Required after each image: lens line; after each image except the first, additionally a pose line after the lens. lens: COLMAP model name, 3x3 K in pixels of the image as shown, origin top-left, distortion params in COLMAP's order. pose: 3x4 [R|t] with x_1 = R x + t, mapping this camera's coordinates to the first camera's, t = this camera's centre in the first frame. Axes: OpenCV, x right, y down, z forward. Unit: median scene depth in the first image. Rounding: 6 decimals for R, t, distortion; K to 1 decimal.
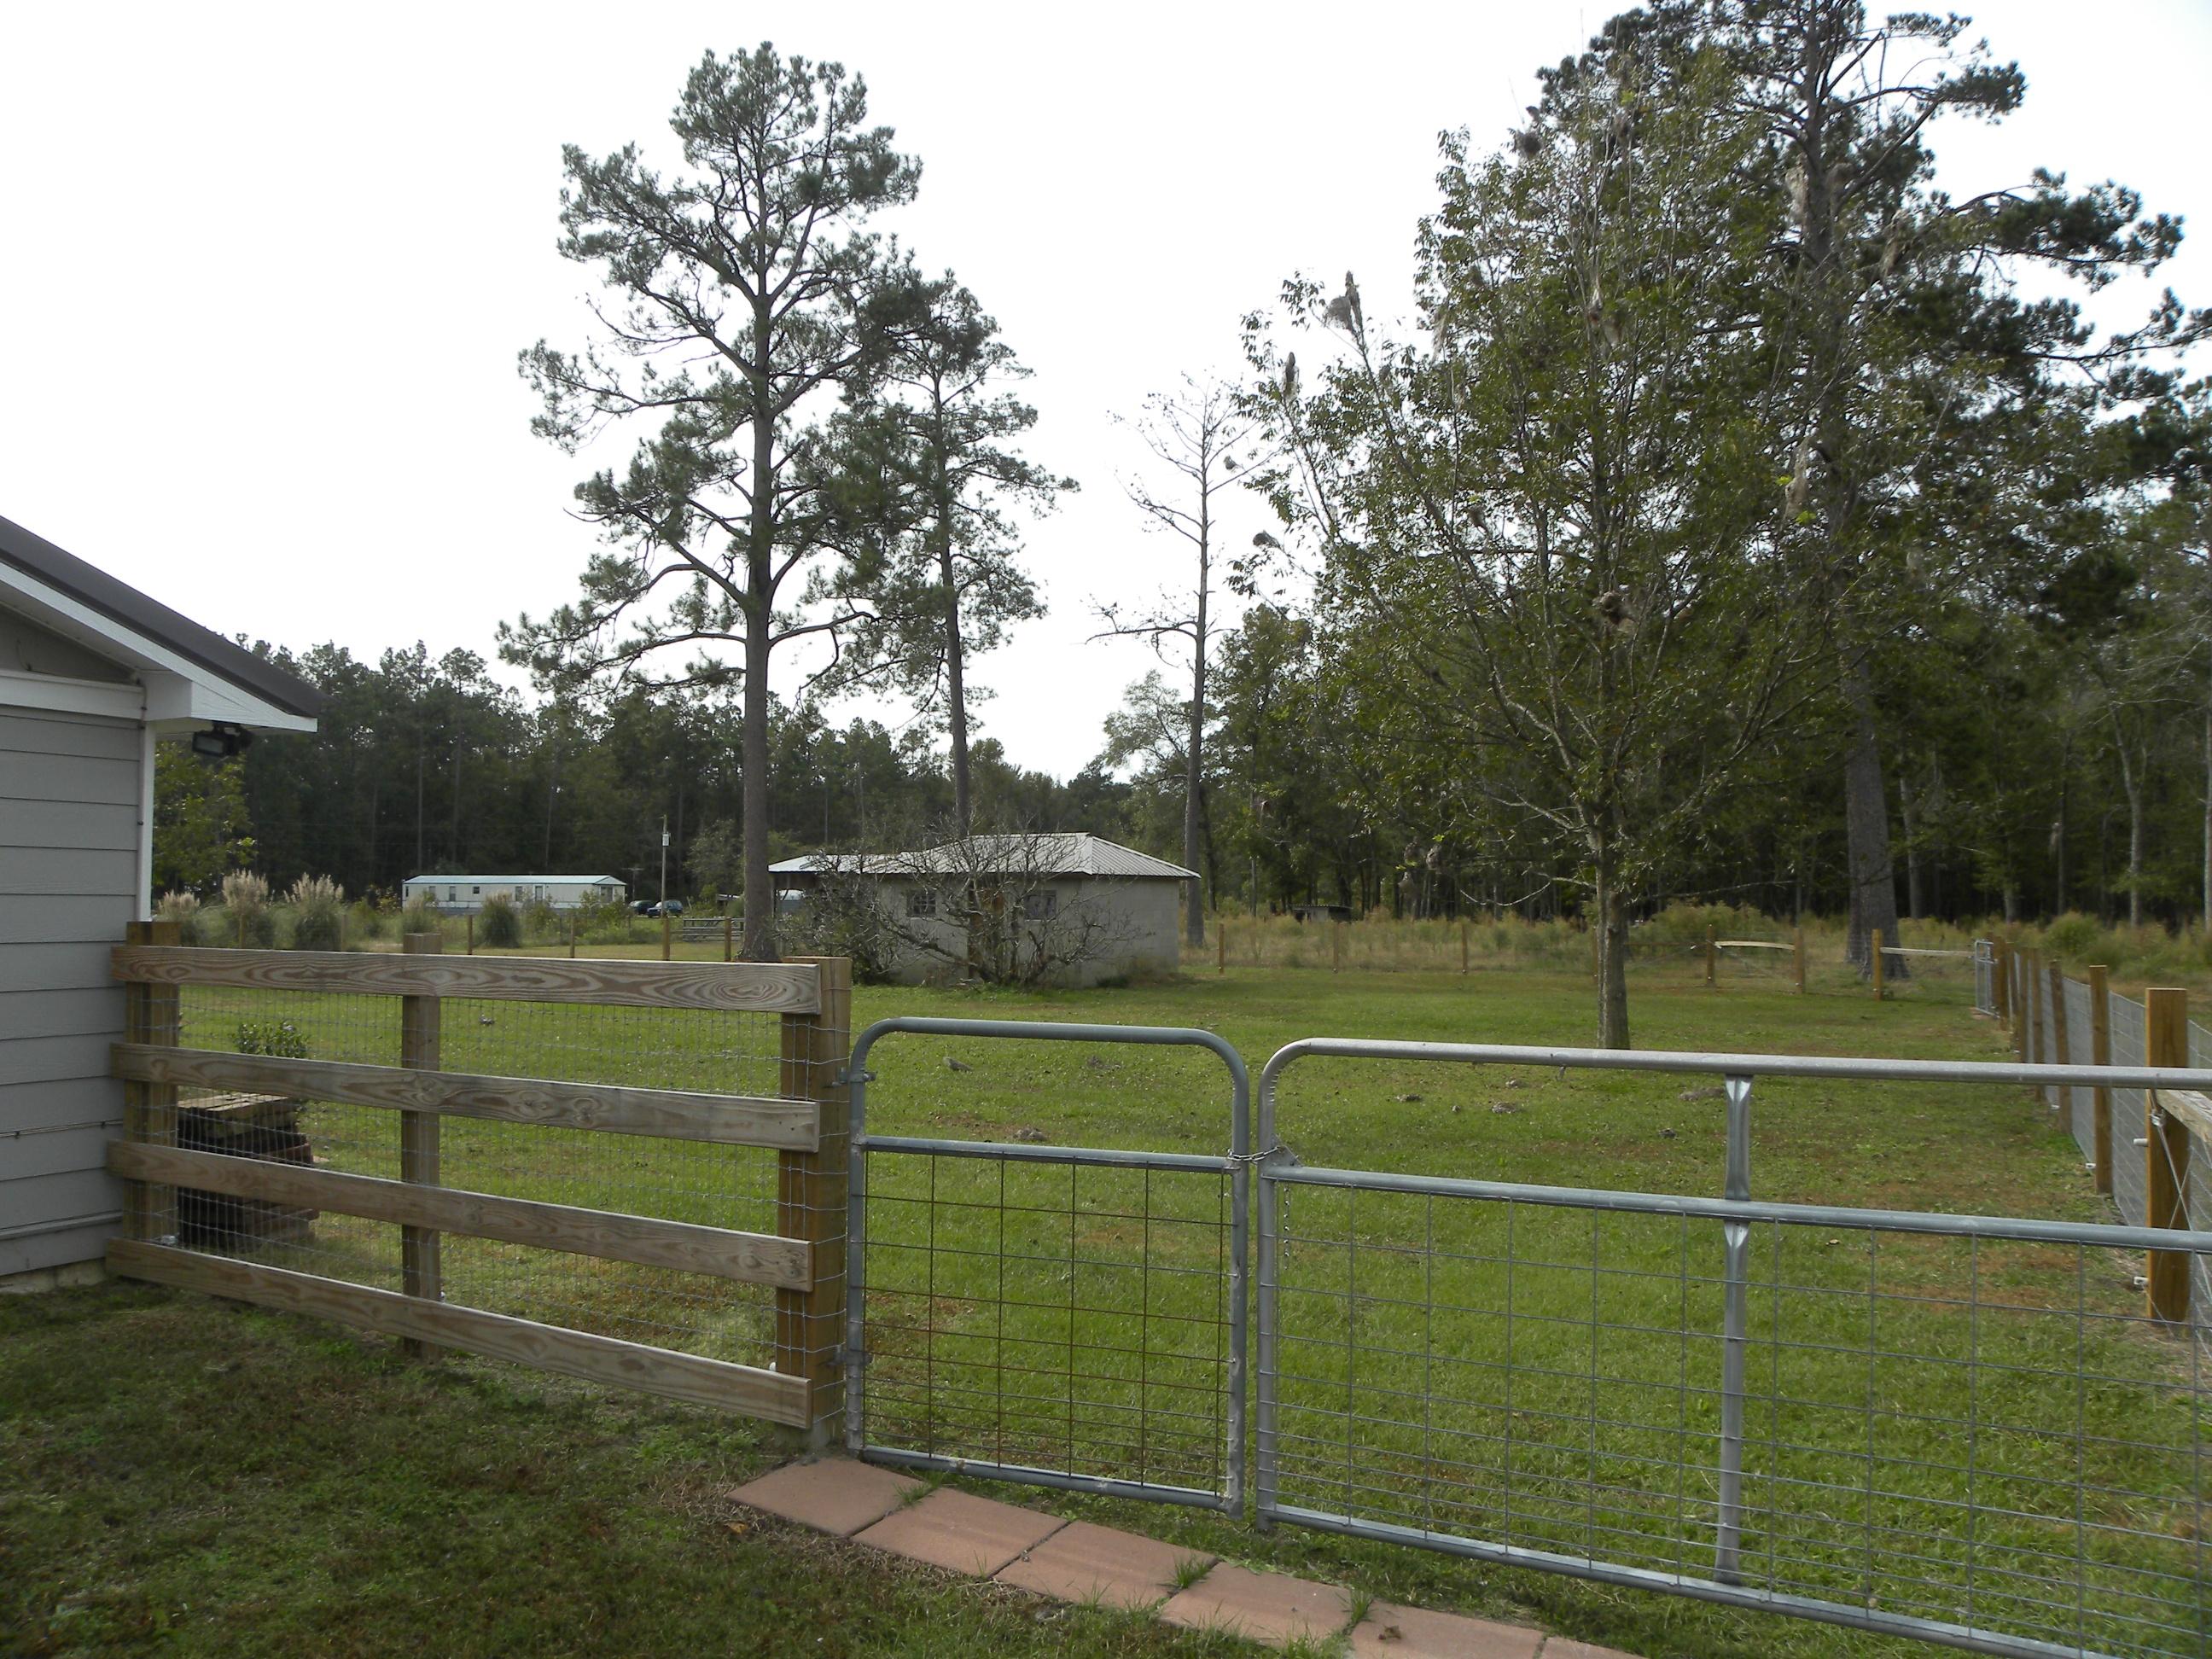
lens RADIAL K [[1715.9, 0, 1109.1], [0, 1715.9, 829.5], [0, 0, 1]] dist [-0.159345, 0.107181]
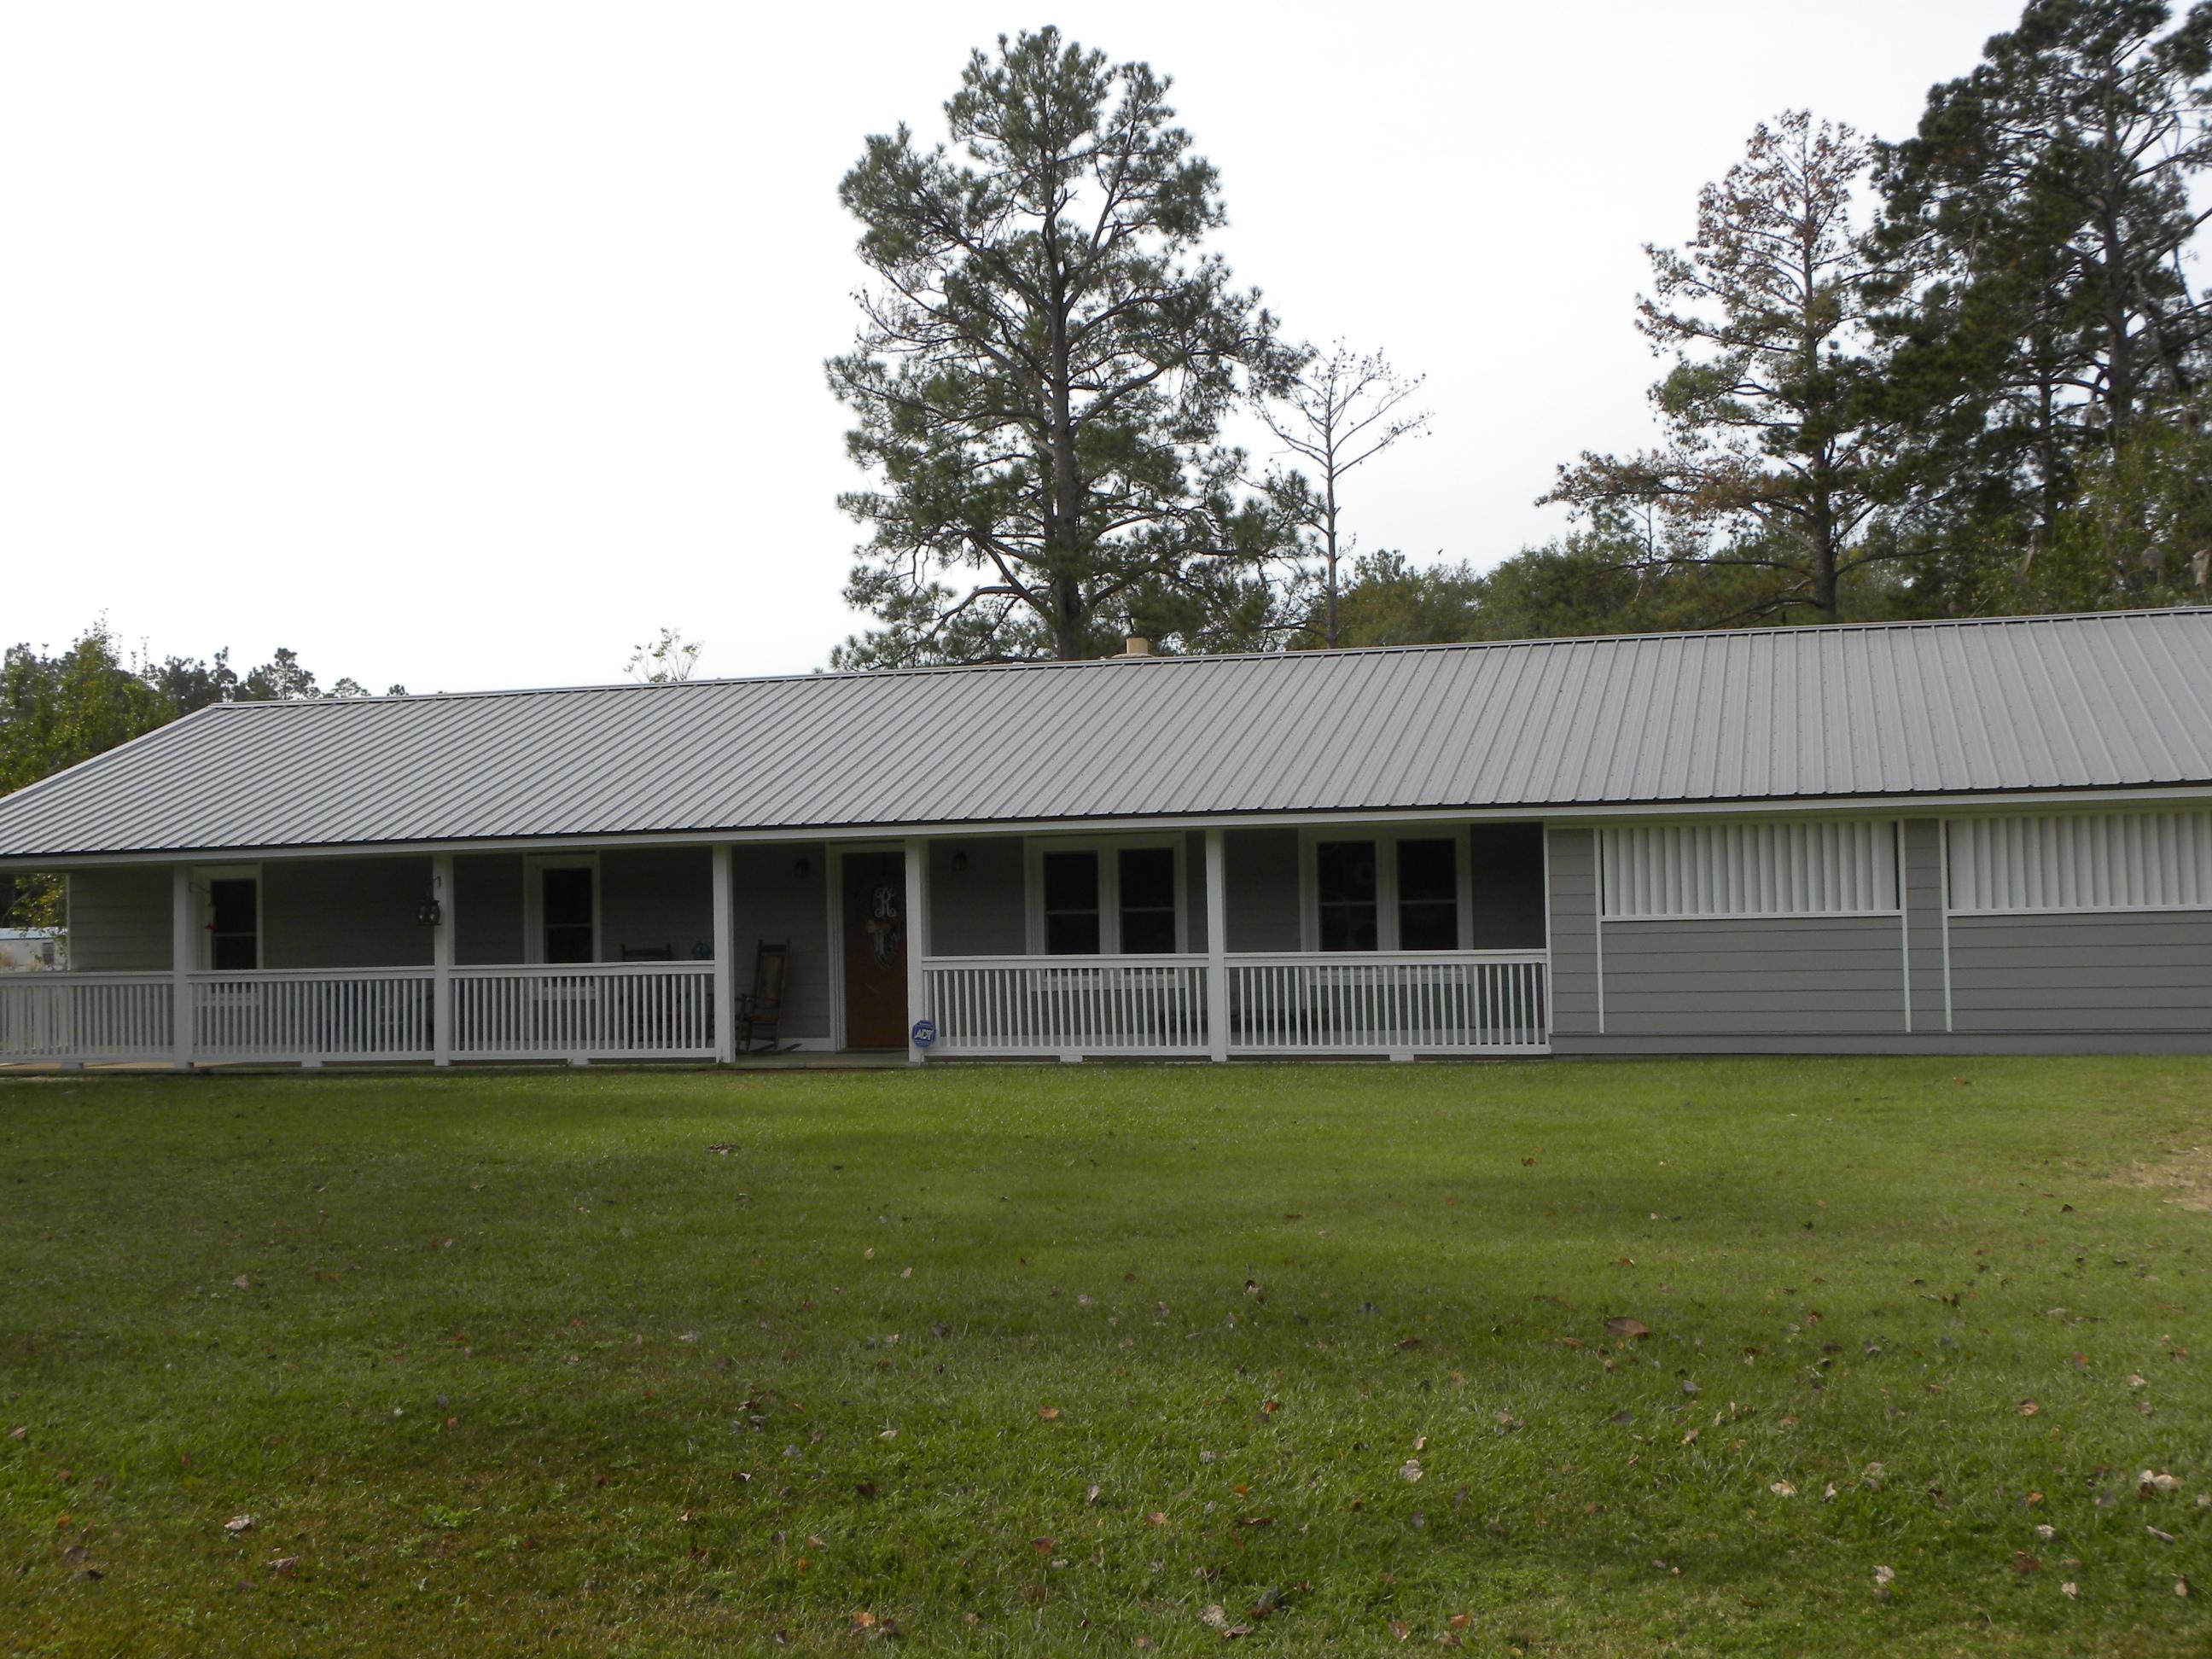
lens RADIAL K [[2569.0, 0, 1146.5], [0, 2569.0, 880.8], [0, 0, 1]] dist [0.024713, 0.000000]
pose [[0.975283, -0.022899, 0.219770, -0.497309], [0.018835, 0.999611, 0.020569, -0.015974], [-0.220156, -0.015921, 0.975335, -0.466105]]
